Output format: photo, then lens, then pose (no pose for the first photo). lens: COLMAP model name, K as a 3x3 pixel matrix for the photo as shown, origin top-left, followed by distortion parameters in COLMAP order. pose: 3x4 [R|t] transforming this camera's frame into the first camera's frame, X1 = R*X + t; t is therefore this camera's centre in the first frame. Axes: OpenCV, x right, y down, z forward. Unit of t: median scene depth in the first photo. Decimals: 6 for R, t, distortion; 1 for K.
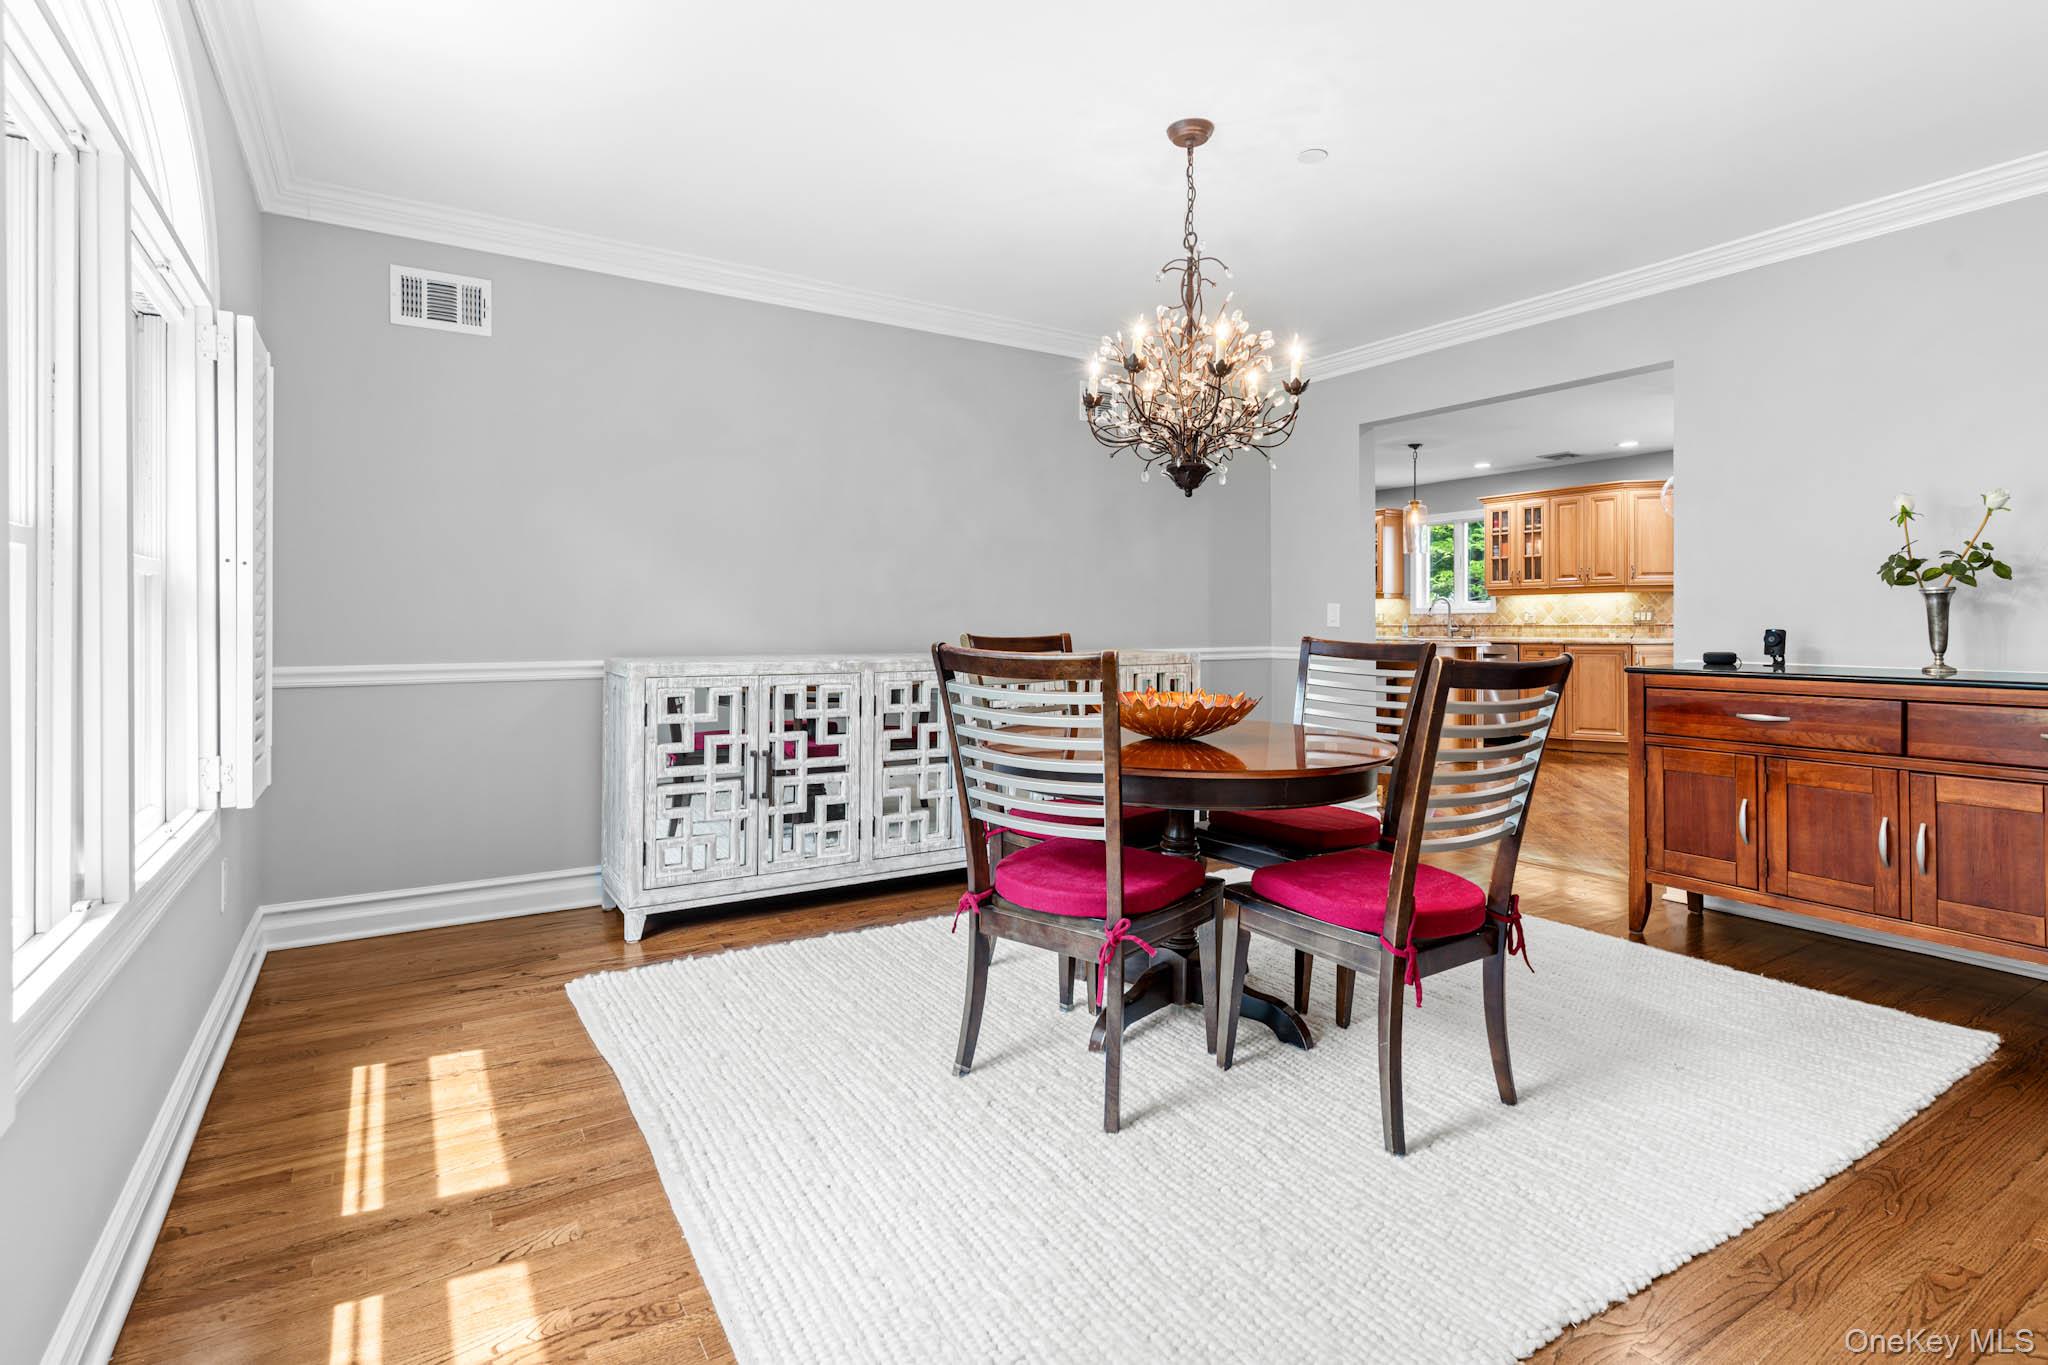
lens RADIAL K [[986.8, 0, 1035.6], [0, 986.8, 625.0], [0, 0, 1]] dist [0.002256, 0.000809]
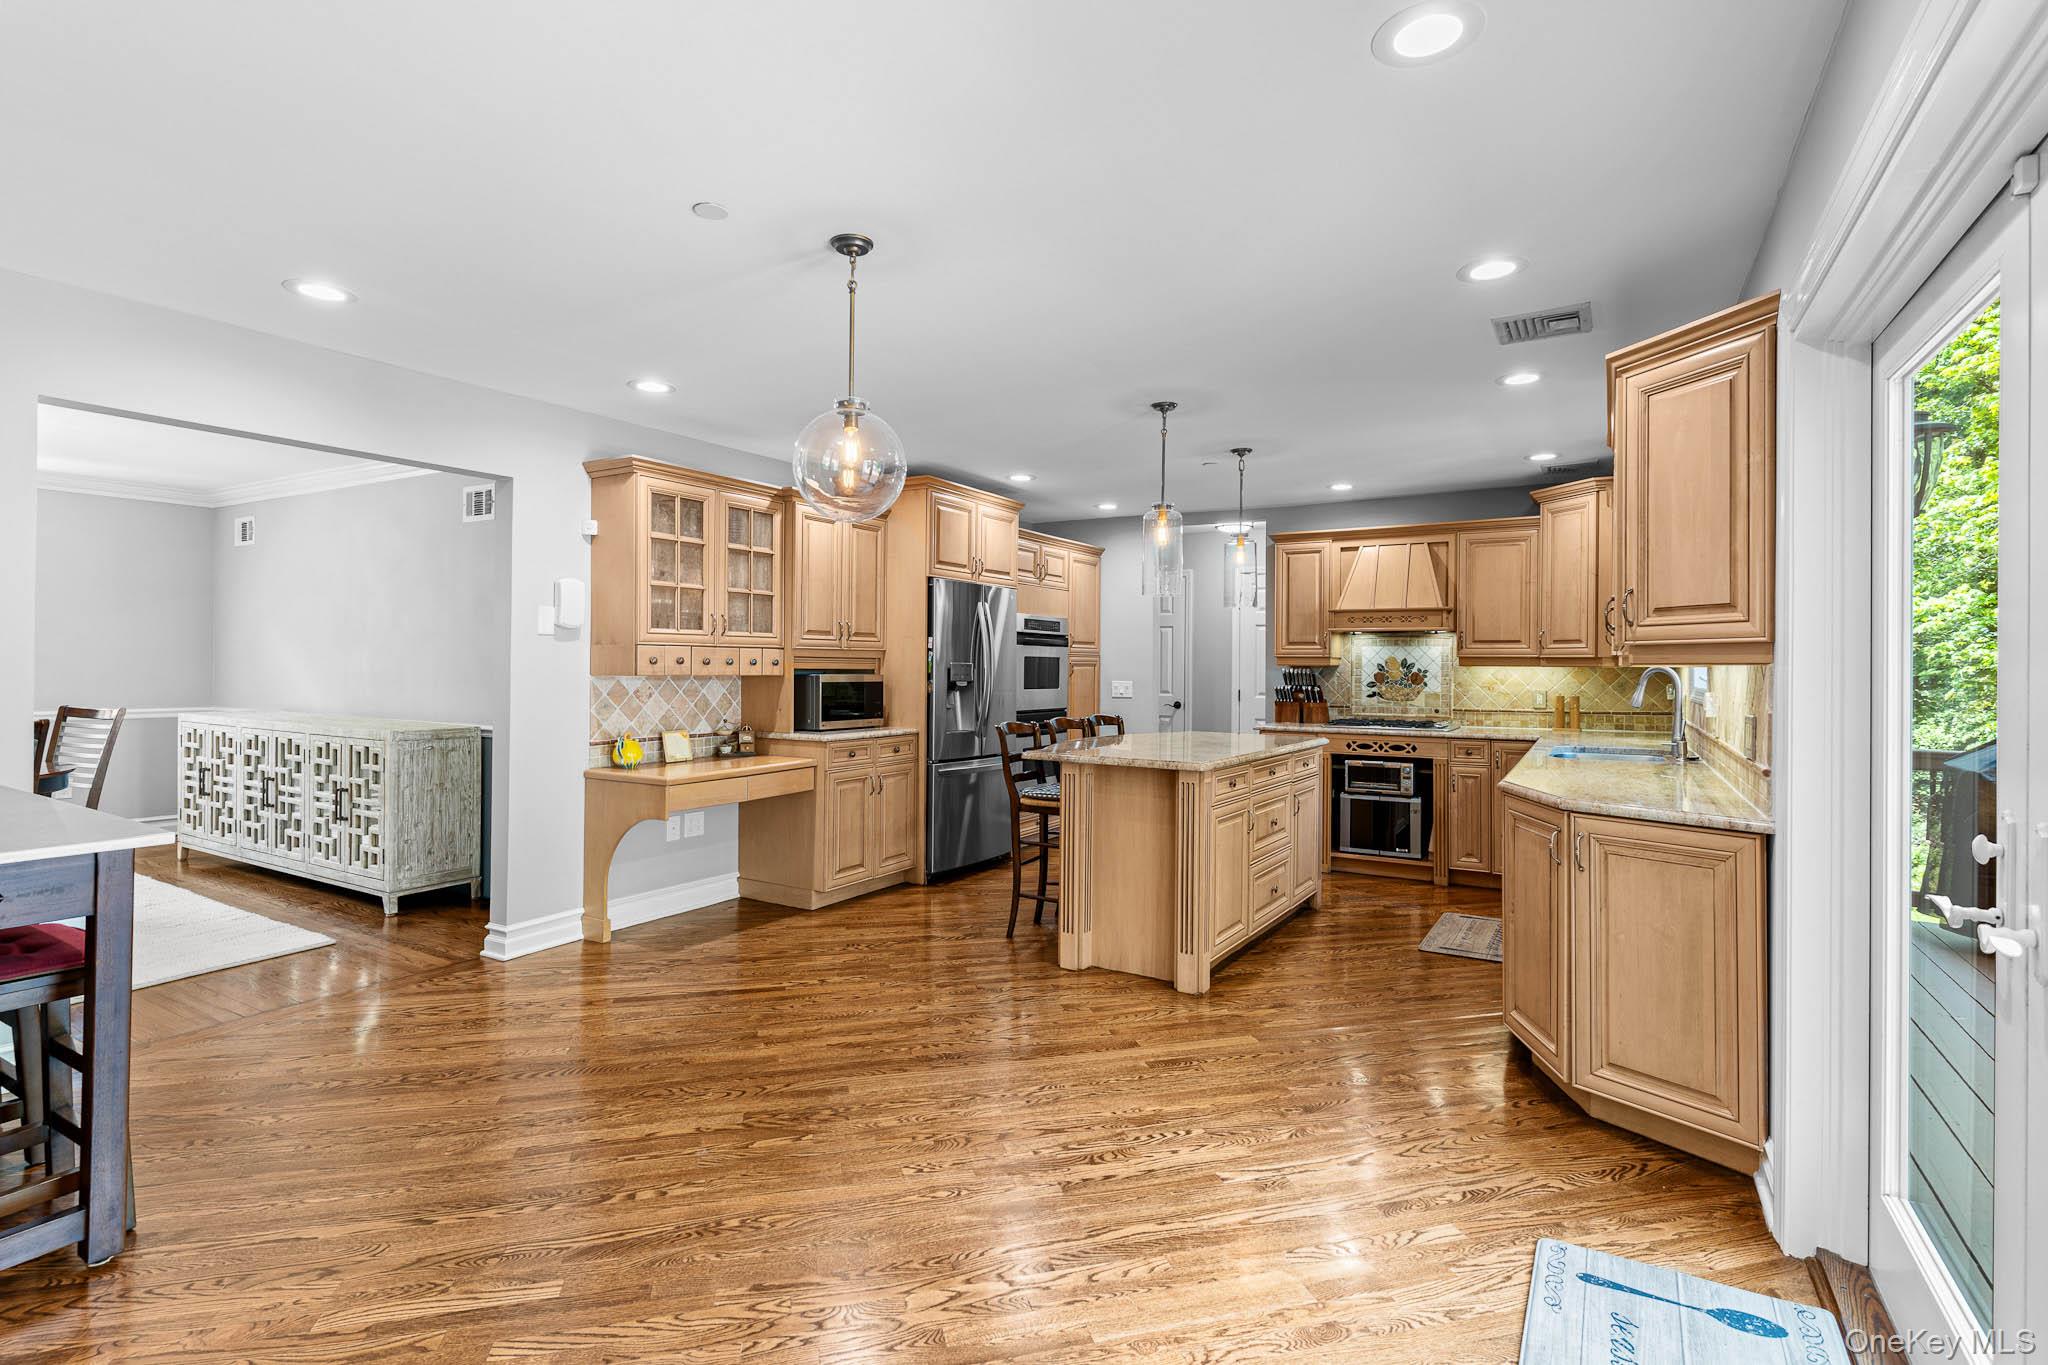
lens RADIAL K [[986.8, 0, 1026.2], [0, 986.8, 666.1], [0, 0, 1]] dist [0.002256, 0.000809]
pose [[0.450273, 0.003471, -0.892884, 0.754140], [-0.006903, 0.999976, 0.000406, -0.028854], [0.892864, 0.005980, 0.450286, 0.596298]]
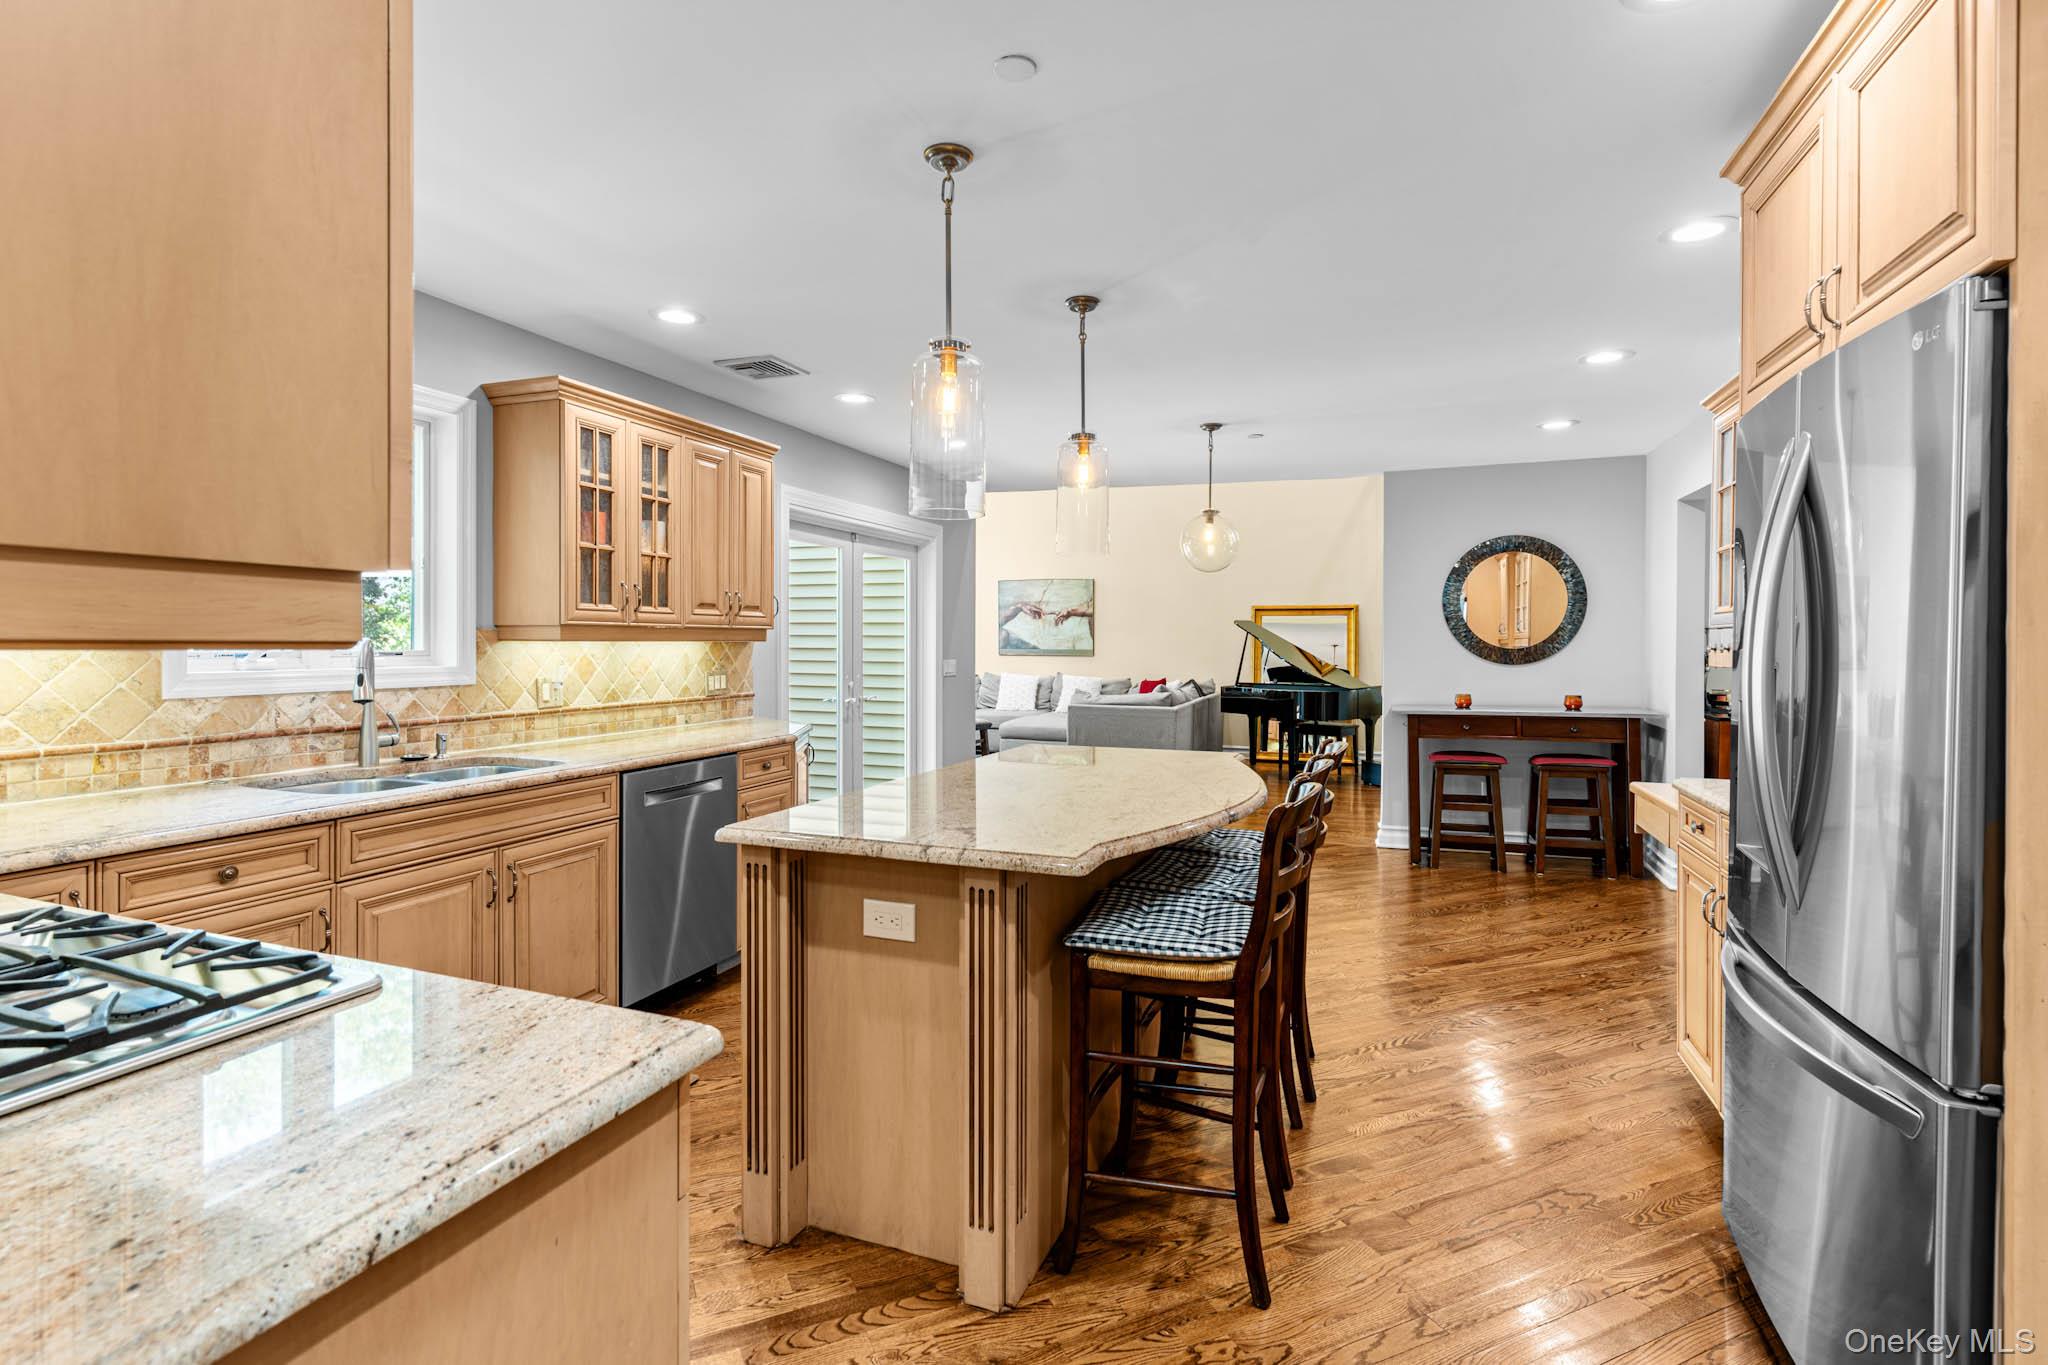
lens RADIAL K [[986.8, 0, 1021.6], [0, 986.8, 654.7], [0, 0, 1]] dist [0.002256, 0.000809]
pose [[-0.594093, -0.014093, 0.804273, 0.048156], [-0.005432, 0.999894, 0.013508, -0.031361], [-0.804378, 0.003656, -0.594107, 1.125829]]
